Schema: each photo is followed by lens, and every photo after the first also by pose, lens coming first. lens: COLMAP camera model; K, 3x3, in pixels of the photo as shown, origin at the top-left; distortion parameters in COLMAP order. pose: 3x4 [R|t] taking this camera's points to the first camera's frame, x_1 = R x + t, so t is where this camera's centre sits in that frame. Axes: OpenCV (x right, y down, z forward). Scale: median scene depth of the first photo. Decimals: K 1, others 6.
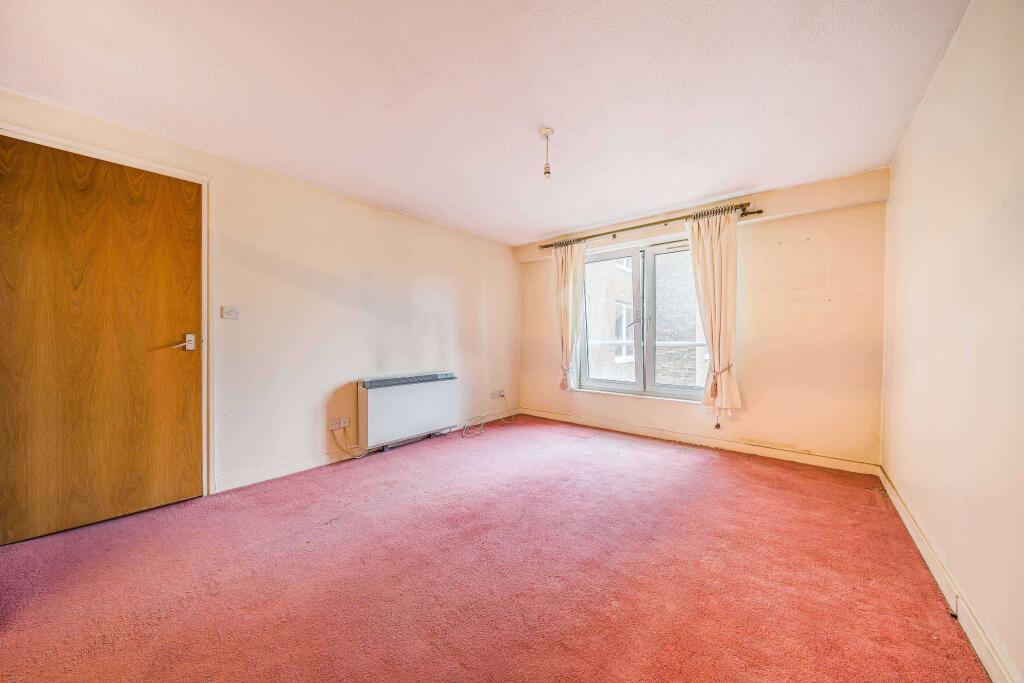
lens RADIAL K [[344.0, 0, 506.8], [0, 344.0, 339.4], [0, 0, 1]] dist [-0.000358, -0.000049]
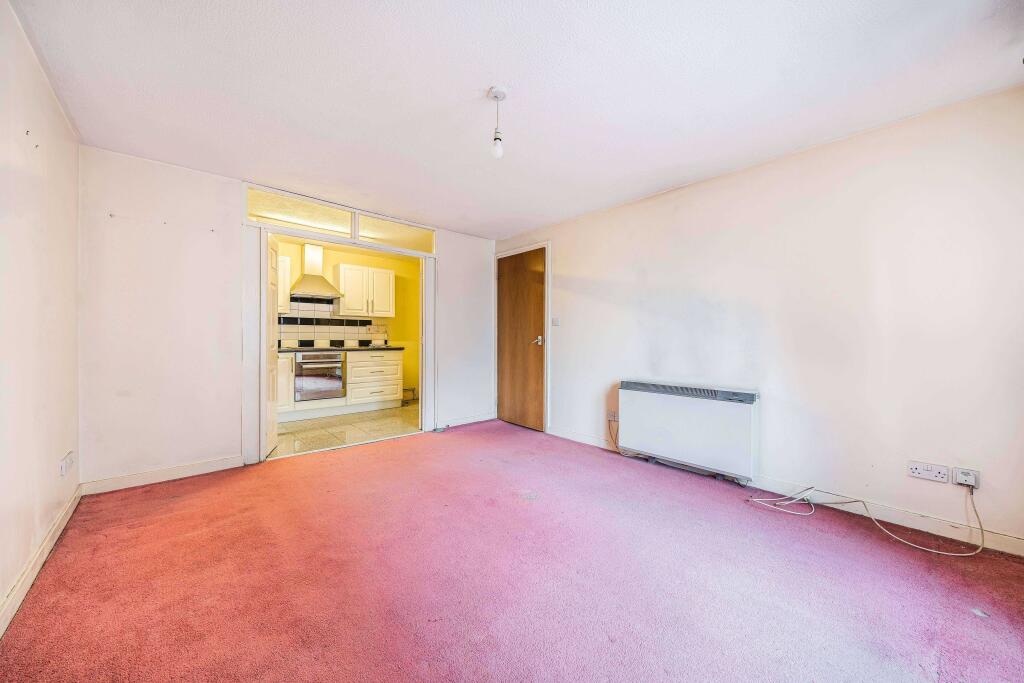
lens RADIAL K [[366.7, 0, 512.0], [0, 366.7, 341.5], [0, 0, 1]] dist [0.000782, 0.000057]
pose [[-0.102198, 0.009042, -0.994723, 0.665664], [-0.008221, 0.999917, 0.009934, -0.002940], [0.994730, 0.009193, -0.102115, 0.751352]]
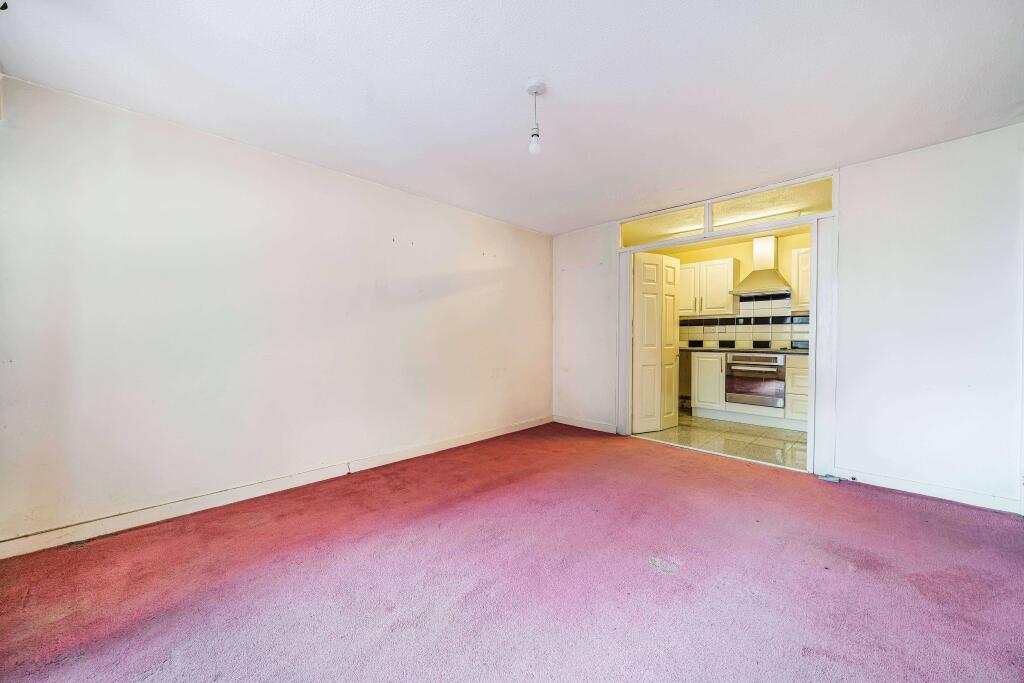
lens RADIAL K [[365.5, 0, 511.7], [0, 365.5, 345.6], [0, 0, 1]] dist [0.000152, 0.000015]
pose [[-0.998984, 0.001779, 0.045034, 0.104693], [0.002924, 0.999674, 0.025382, -0.006437], [-0.044975, 0.025488, -0.998663, 1.237019]]
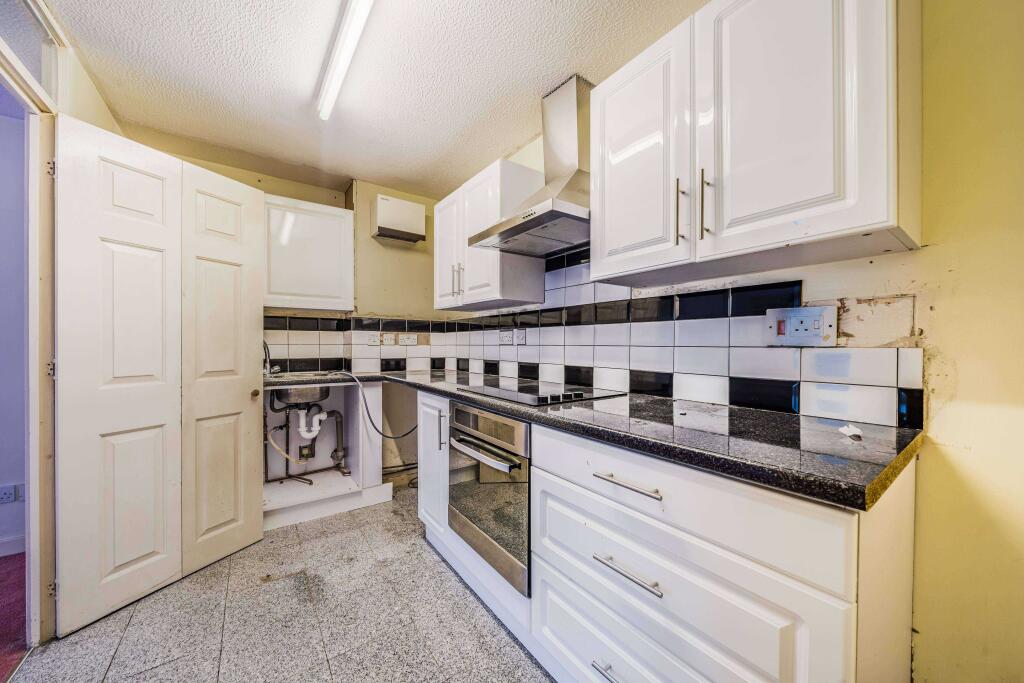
lens RADIAL K [[366.7, 0, 512.0], [0, 366.7, 341.5], [0, 0, 1]] dist [0.000782, 0.000057]
pose [[-0.973113, 0.000292, 0.230326, -0.887235], [0.000323, 1.000000, 0.000094, -0.026618], [-0.230326, 0.000166, -0.973113, 0.281825]]
